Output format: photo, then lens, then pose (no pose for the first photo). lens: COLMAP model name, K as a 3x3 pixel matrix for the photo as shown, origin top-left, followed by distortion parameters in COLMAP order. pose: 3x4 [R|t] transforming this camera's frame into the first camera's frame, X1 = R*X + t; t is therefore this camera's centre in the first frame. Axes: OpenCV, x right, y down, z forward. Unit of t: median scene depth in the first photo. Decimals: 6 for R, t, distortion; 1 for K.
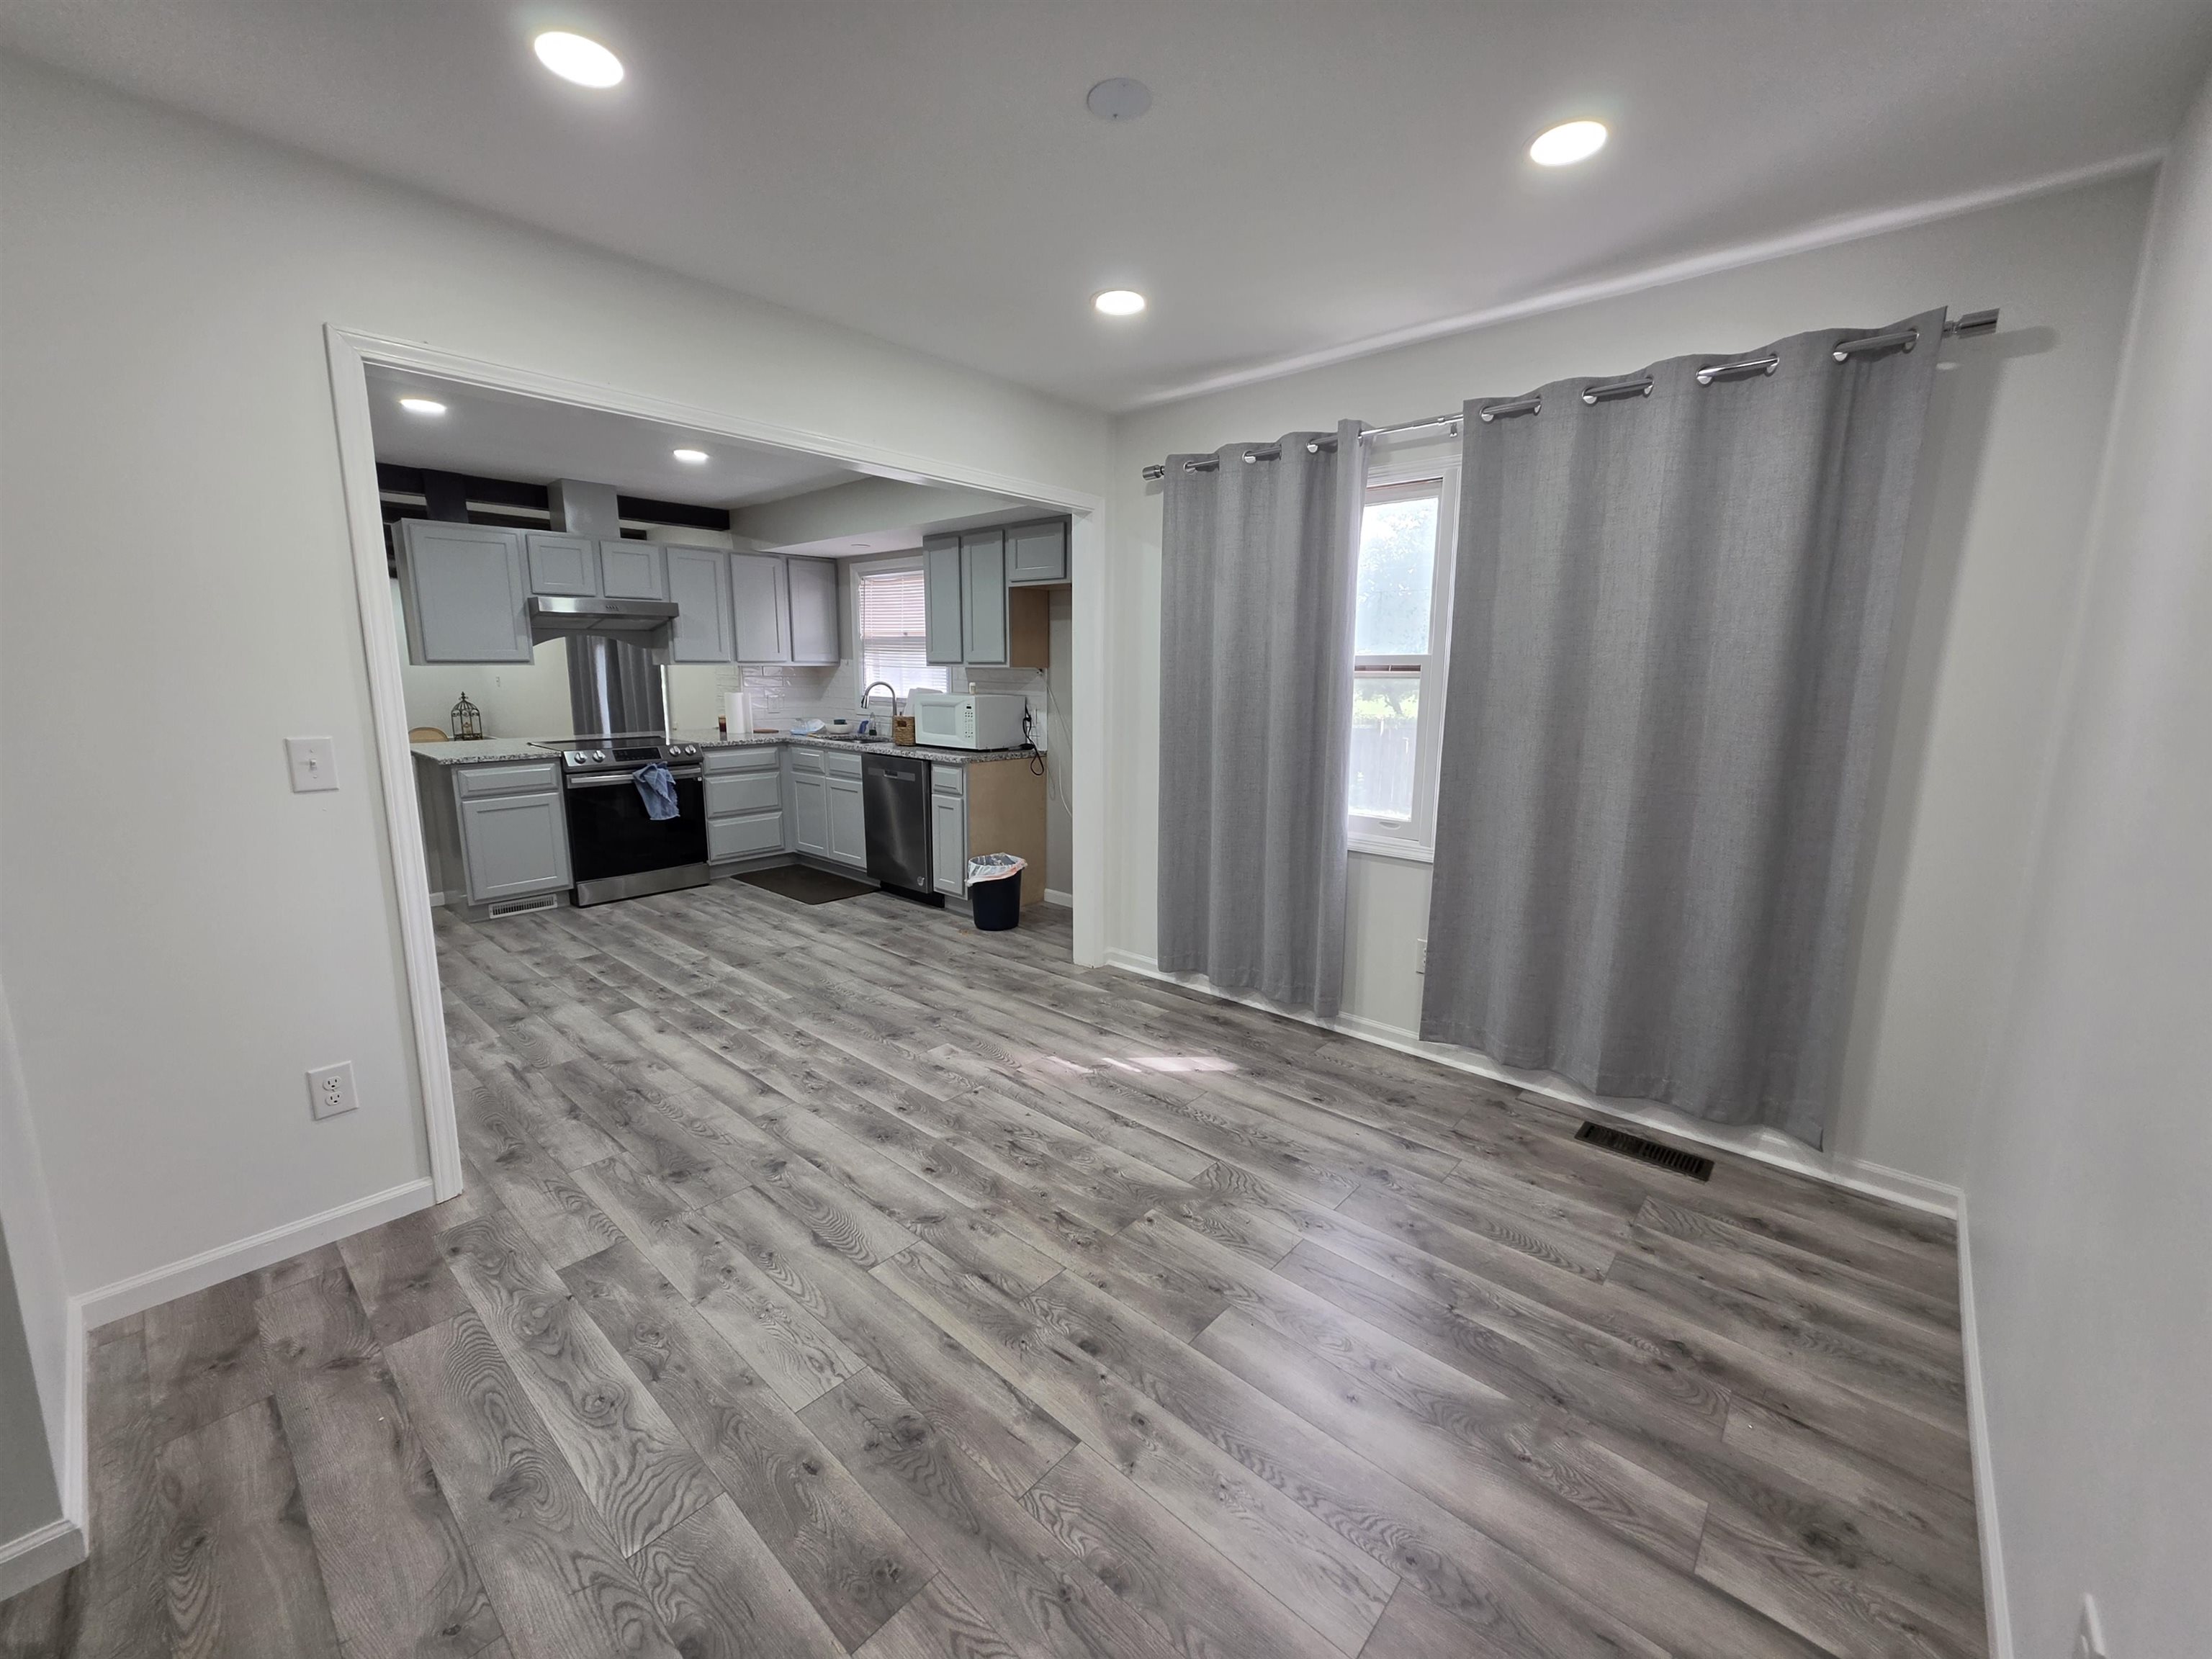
lens RADIAL K [[880.8, 0, 1106.0], [0, 880.8, 829.5], [0, 0, 1]] dist [0.000302, -0.000033]
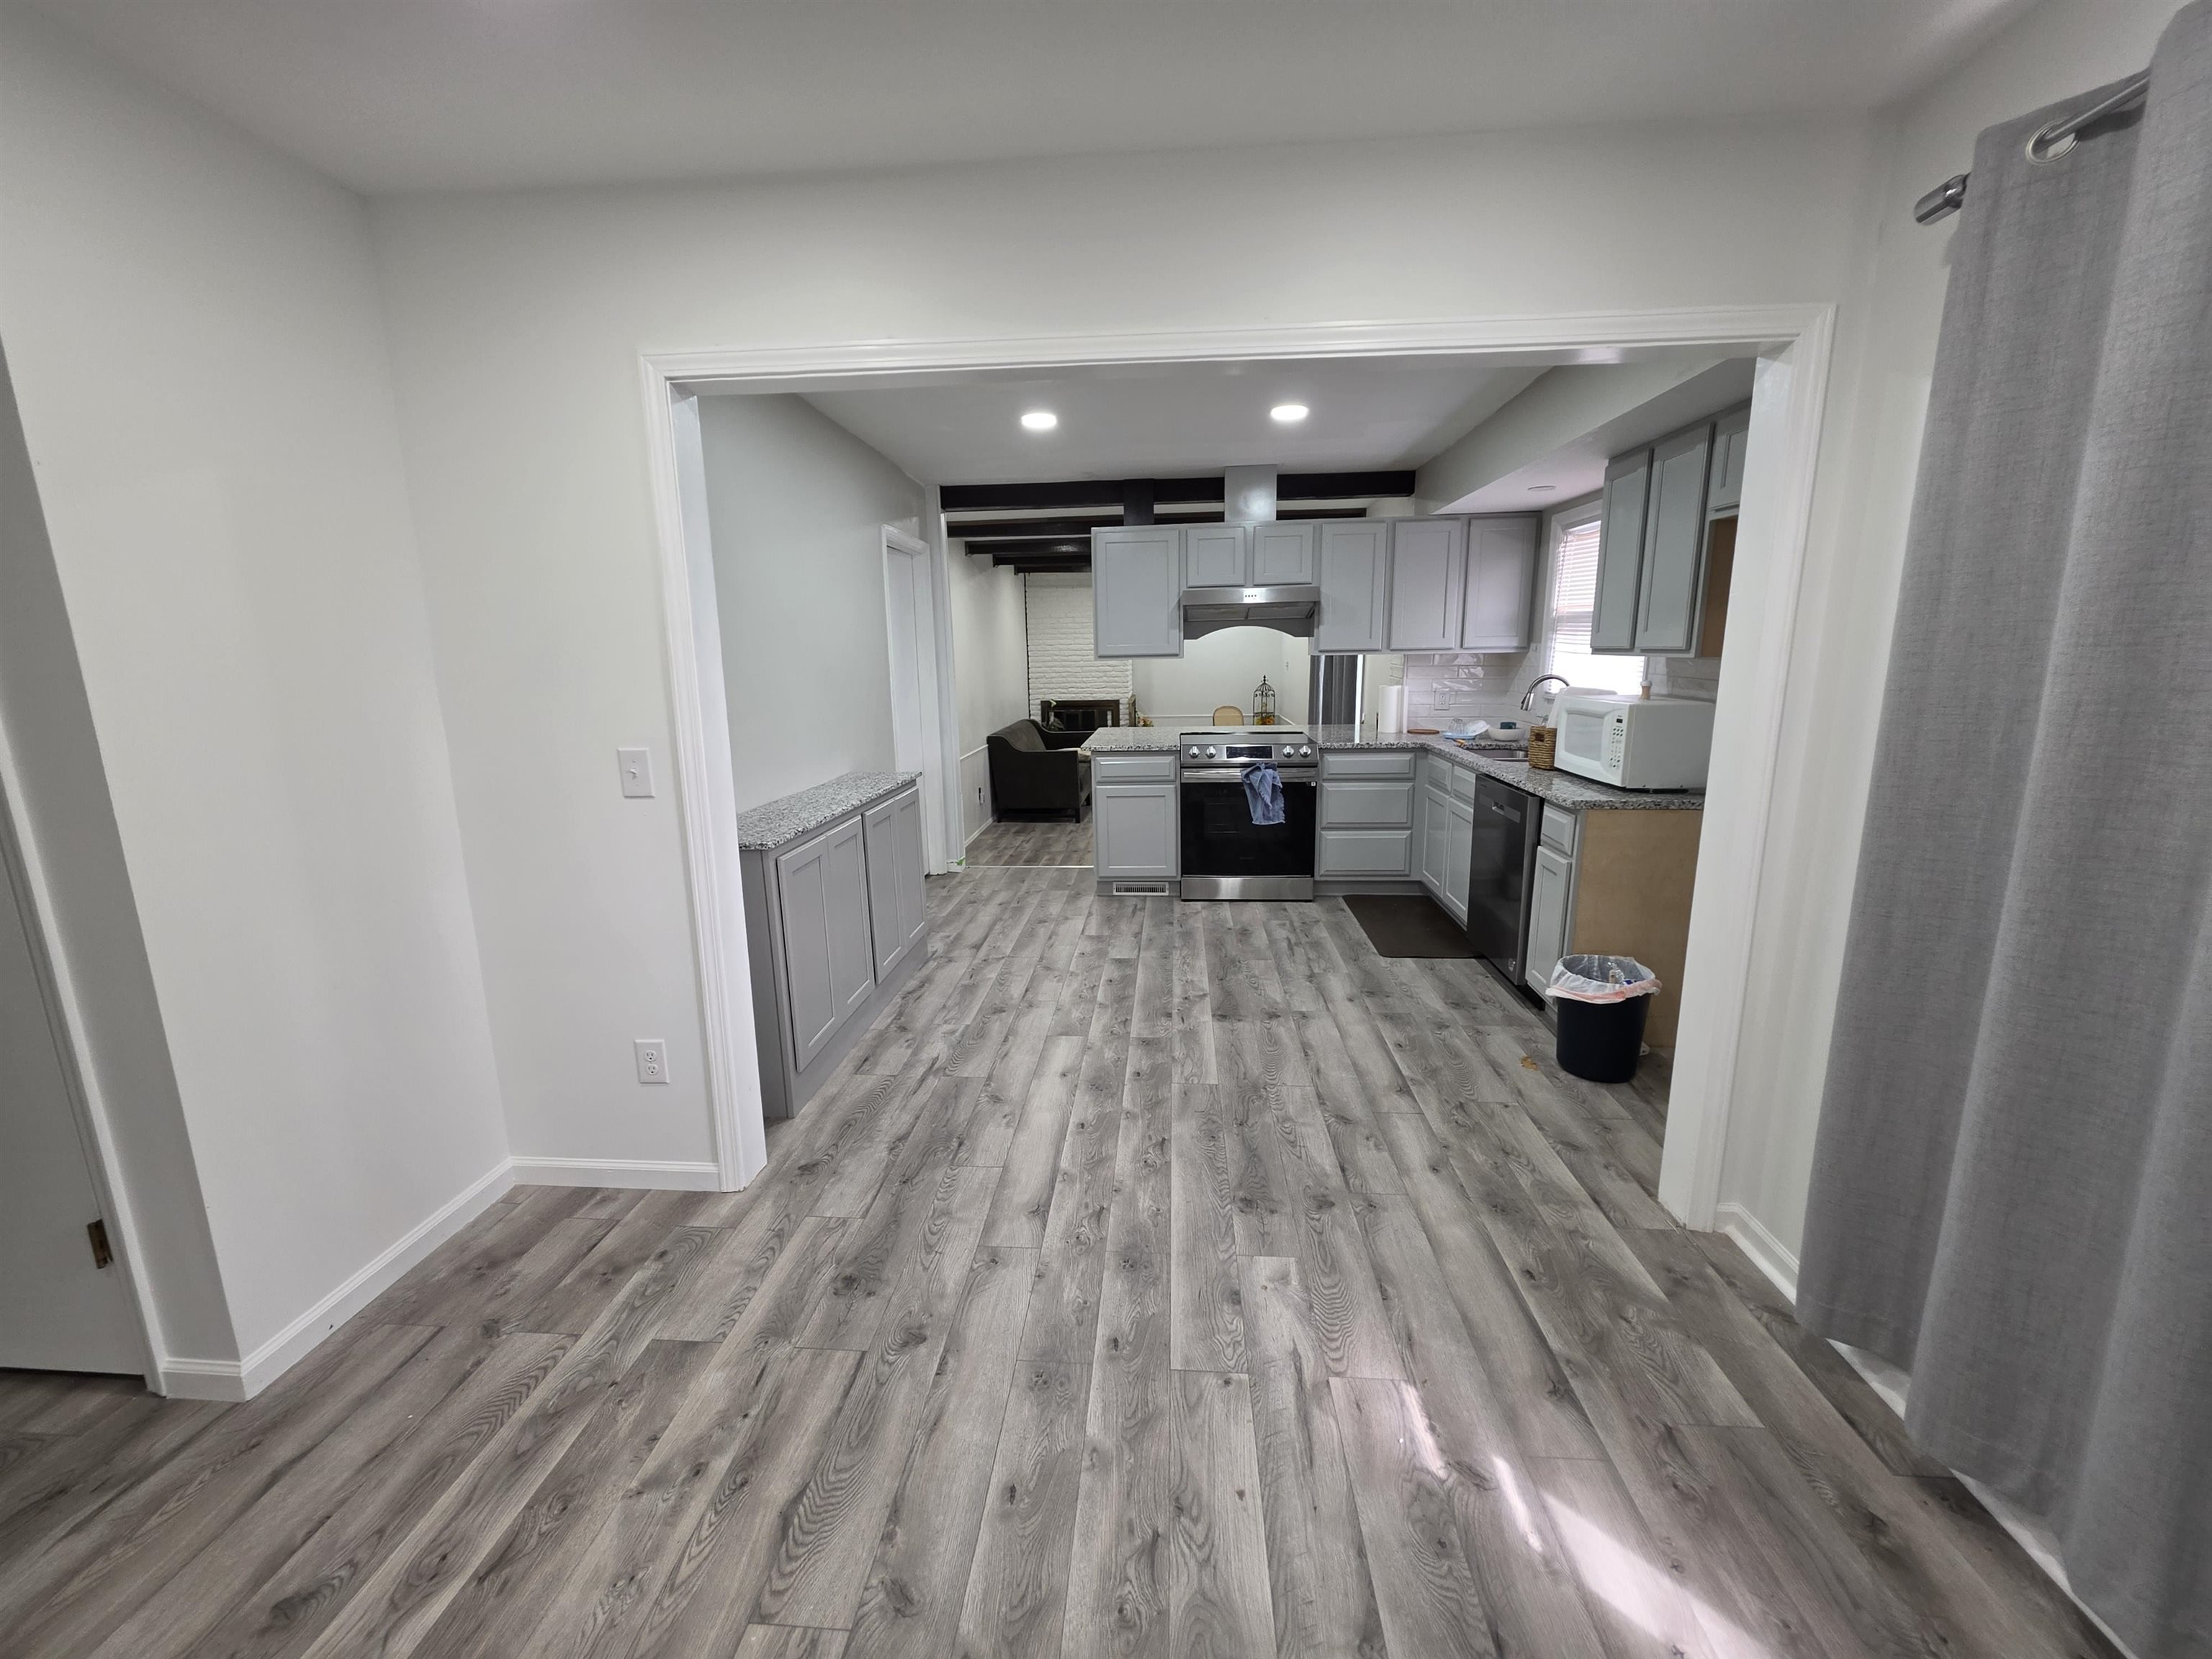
lens RADIAL K [[880.8, 0, 1106.0], [0, 880.8, 829.5], [0, 0, 1]] dist [0.000302, -0.000033]
pose [[0.606414, 0.145036, -0.781810, 0.165563], [-0.124636, 0.988408, 0.086688, -0.089784], [0.785320, 0.044873, 0.617461, 0.408505]]
